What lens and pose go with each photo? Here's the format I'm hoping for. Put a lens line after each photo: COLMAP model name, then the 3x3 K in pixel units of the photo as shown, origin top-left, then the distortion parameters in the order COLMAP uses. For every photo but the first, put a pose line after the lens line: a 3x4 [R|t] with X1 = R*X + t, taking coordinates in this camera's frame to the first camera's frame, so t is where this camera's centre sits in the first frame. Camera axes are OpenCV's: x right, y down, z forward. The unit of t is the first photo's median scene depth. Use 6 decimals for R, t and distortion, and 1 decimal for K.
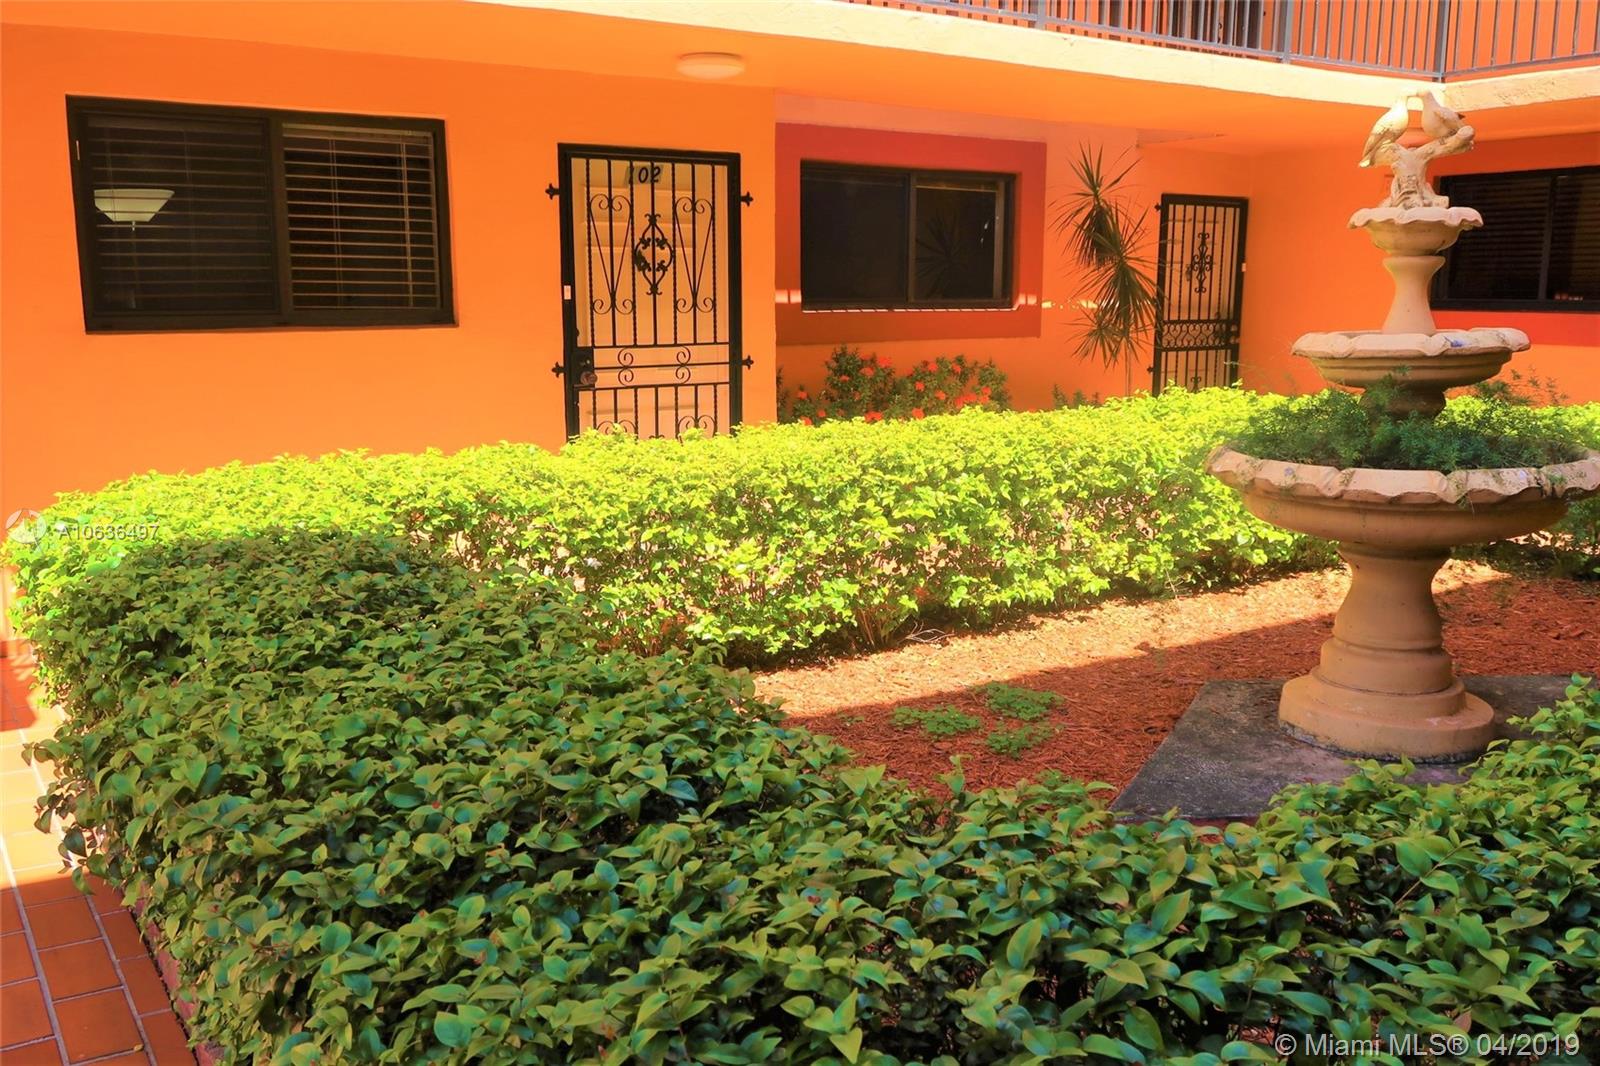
lens RADIAL K [[1398.4, 0, 801.2], [0, 1398.4, 534.7], [0, 0, 1]] dist [0.008435, -0.001285]
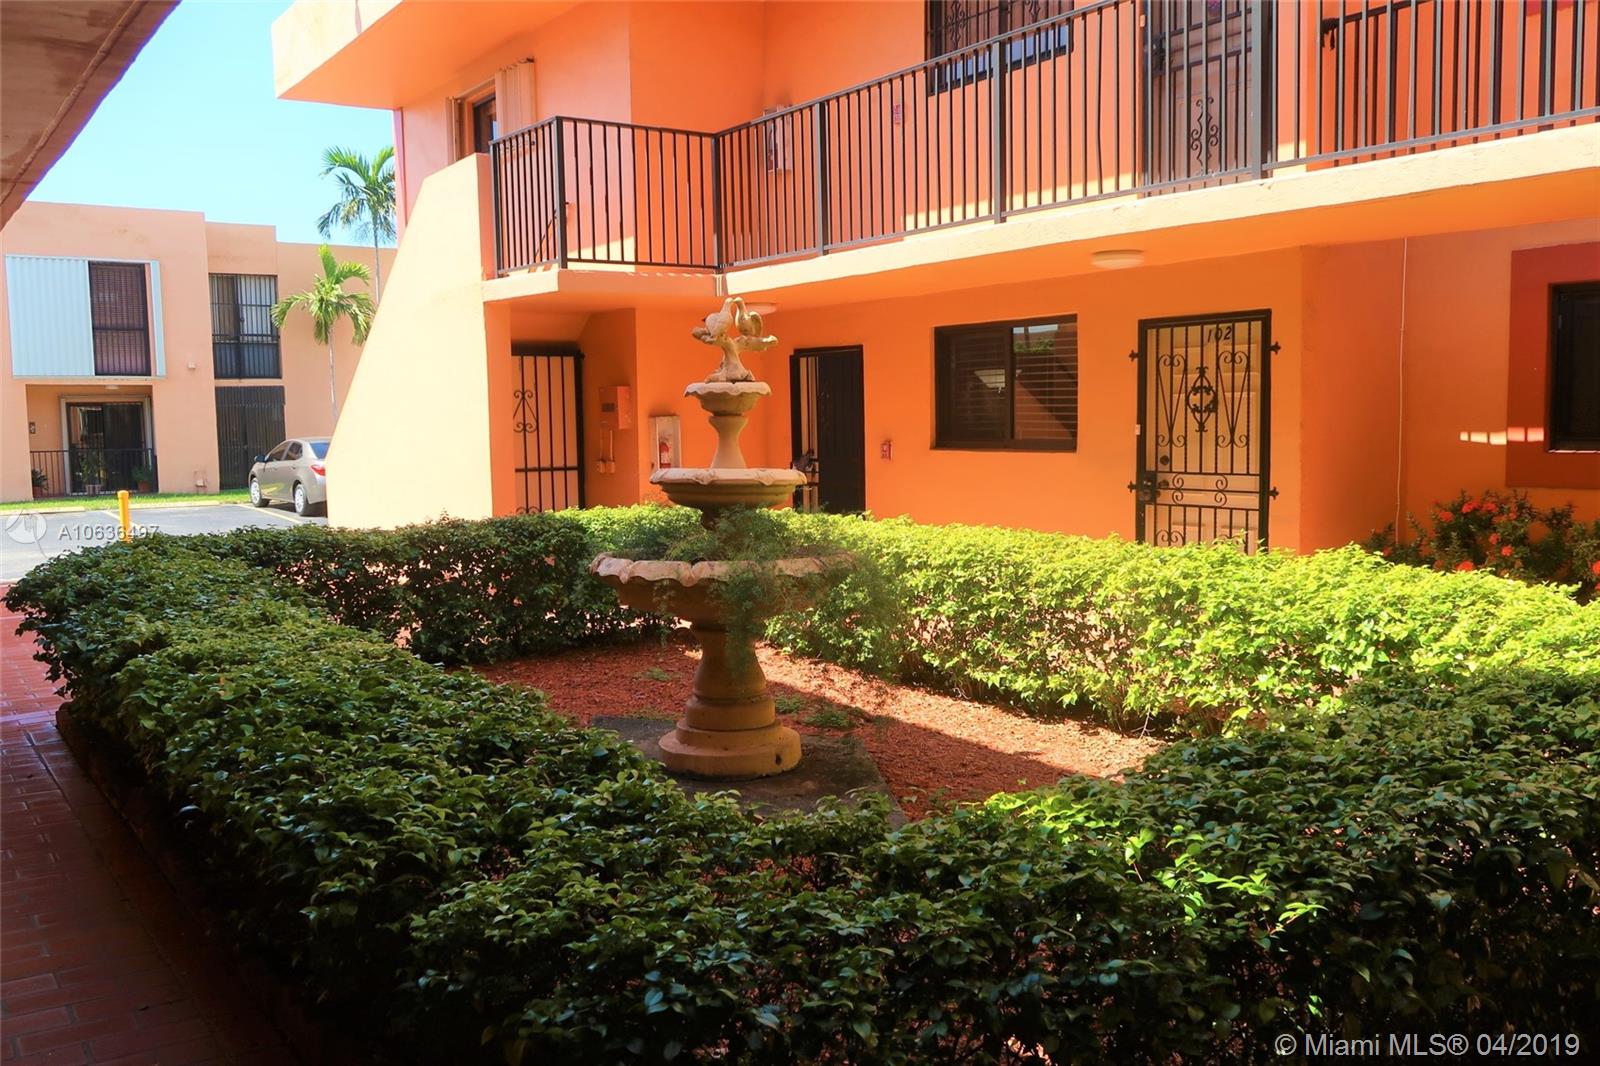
lens RADIAL K [[1398.4, 0, 793.1], [0, 1398.4, 520.6], [0, 0, 1]] dist [0.008435, -0.001285]
pose [[-0.023975, 0.072687, -0.997067, 1.151287], [-0.168575, 0.982778, 0.075699, -0.130986], [0.985397, 0.169895, -0.011309, 0.692898]]
